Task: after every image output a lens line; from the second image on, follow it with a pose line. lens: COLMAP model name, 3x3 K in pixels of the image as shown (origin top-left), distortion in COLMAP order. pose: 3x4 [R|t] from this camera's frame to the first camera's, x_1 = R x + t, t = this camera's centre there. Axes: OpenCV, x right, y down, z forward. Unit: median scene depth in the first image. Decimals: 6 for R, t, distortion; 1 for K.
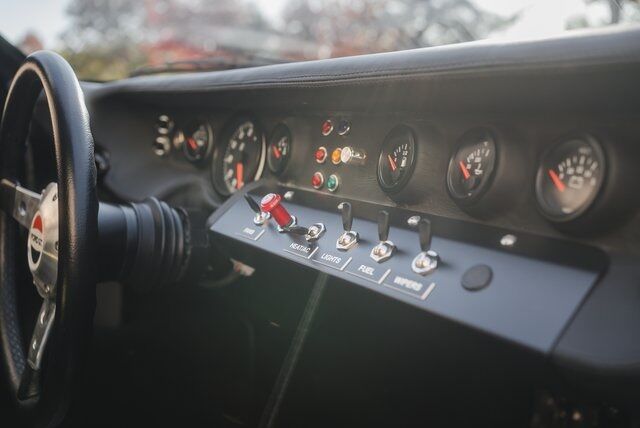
lens RADIAL K [[642.2, 0, 320.0], [0, 642.2, 214.0], [0, 0, 1]] dist [0.002973, 0.017960]
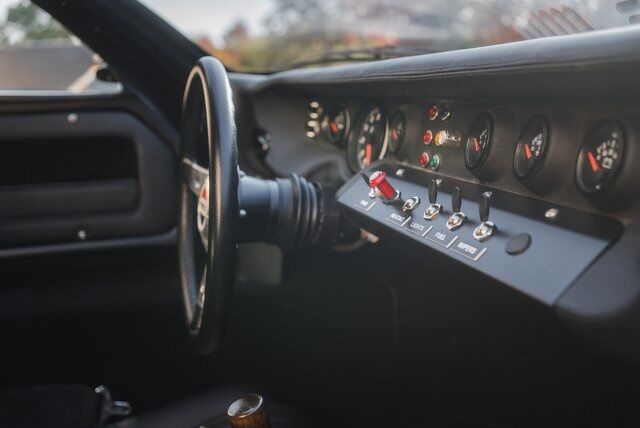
lens RADIAL K [[642.2, 0, 320.0], [0, 642.2, 214.0], [0, 0, 1]] dist [0.002973, 0.017960]
pose [[0.956306, 0.024002, -0.291381, 0.154318], [-0.013013, 0.999131, 0.039592, 0.001295], [0.292079, -0.034070, 0.955787, -0.151122]]
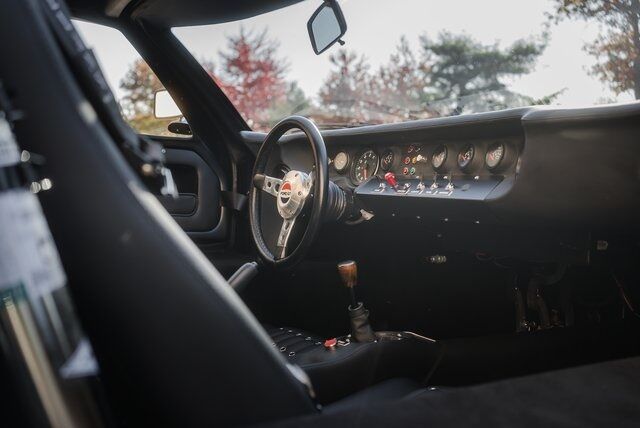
lens RADIAL K [[739.2, 0, 310.8], [0, 739.2, 214.2], [0, 0, 1]] dist [0.010386, 0.015078]
pose [[0.999228, 0.020293, -0.033654, -0.265486], [-0.024538, 0.991084, -0.130957, 0.486540], [0.030696, 0.131682, 0.990817, -1.764600]]
